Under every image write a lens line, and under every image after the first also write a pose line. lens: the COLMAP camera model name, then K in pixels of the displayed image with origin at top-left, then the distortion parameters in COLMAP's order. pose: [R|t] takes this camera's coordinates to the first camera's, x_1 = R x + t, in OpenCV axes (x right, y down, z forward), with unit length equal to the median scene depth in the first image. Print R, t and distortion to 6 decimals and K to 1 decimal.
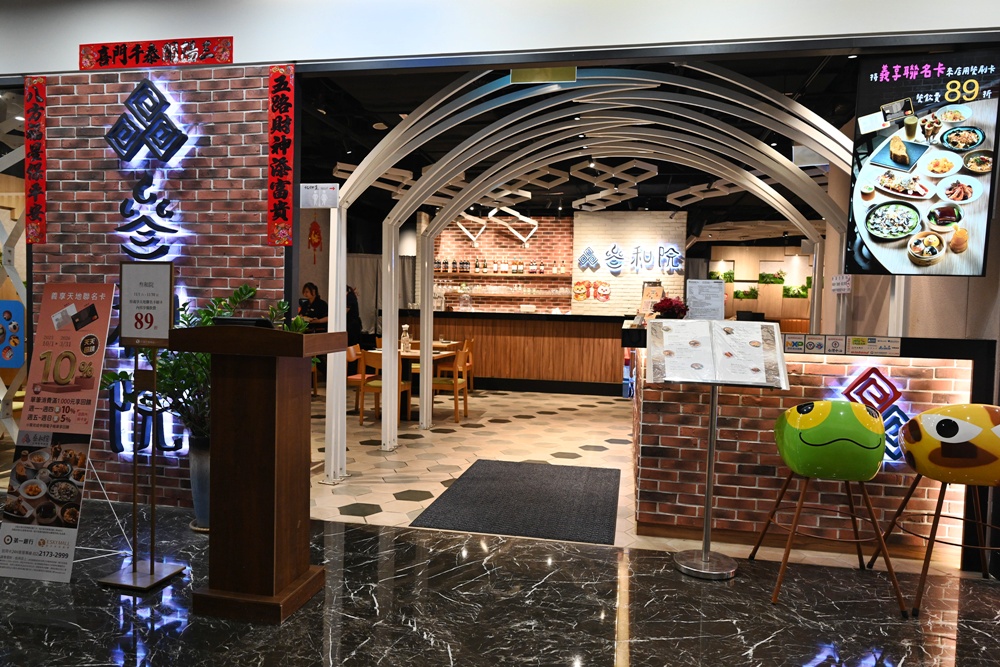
lens RADIAL K [[653.6, 0, 503.2], [0, 653.6, 349.6], [0, 0, 1]] dist [0.001884, -0.001375]
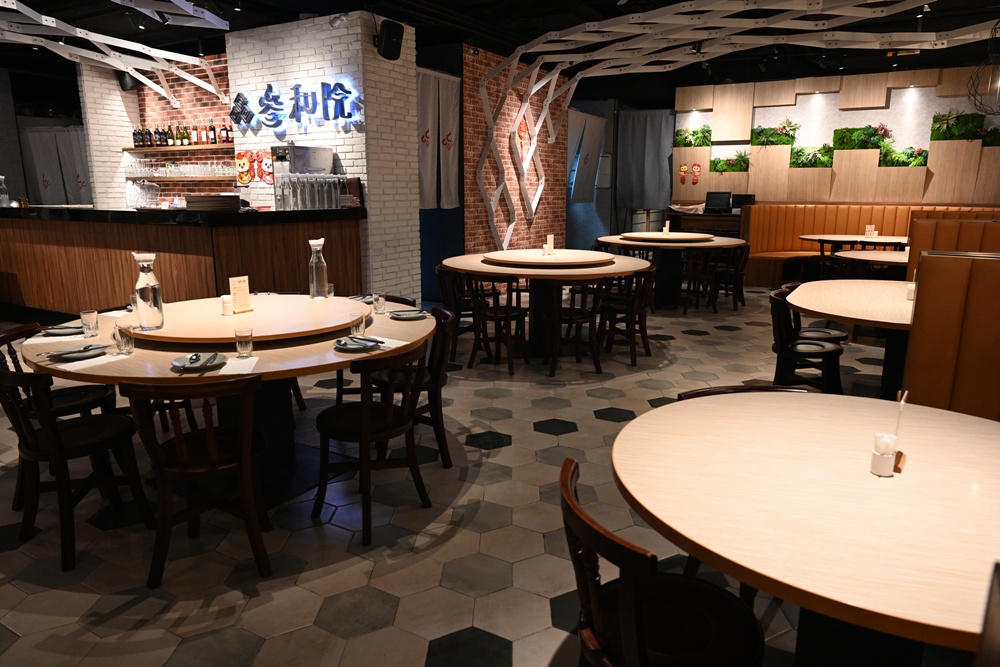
lens RADIAL K [[667.7, 0, 503.5], [0, 667.7, 336.1], [0, 0, 1]] dist [-0.003453, -0.004579]
pose [[0.942997, 0.046678, -0.329511, 2.002204], [0.001637, 0.989452, 0.144849, -0.080420], [0.332797, -0.137132, 0.932974, 1.641772]]
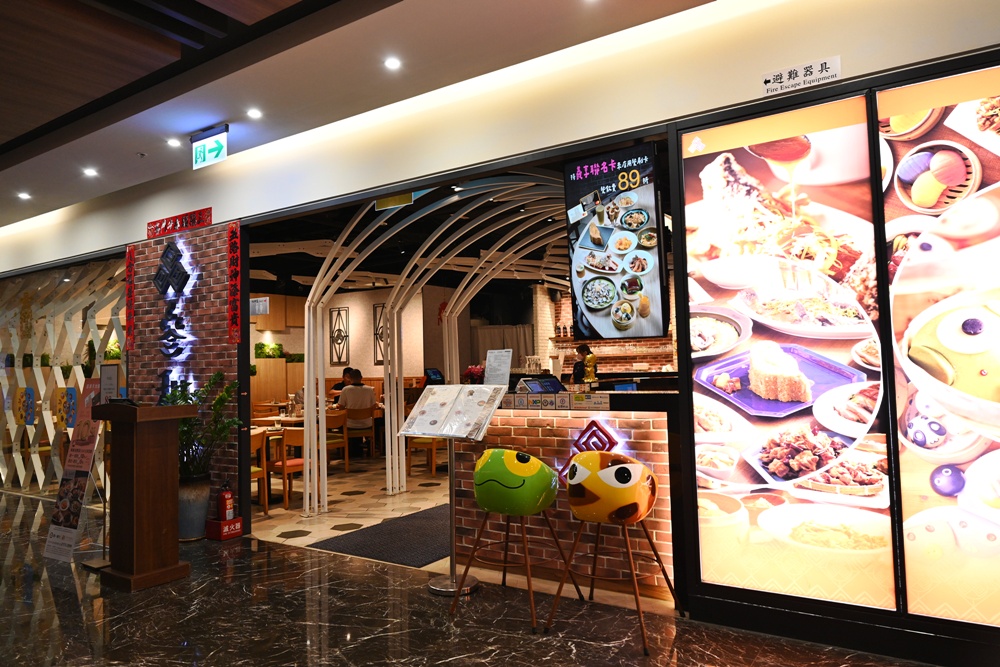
lens RADIAL K [[653.6, 0, 503.2], [0, 653.6, 349.6], [0, 0, 1]] dist [0.001884, -0.001375]
pose [[0.926378, -0.059636, -0.371843, 0.858635], [0.026104, 0.995176, -0.094573, 0.007954], [0.375689, 0.077904, 0.923466, -0.126682]]
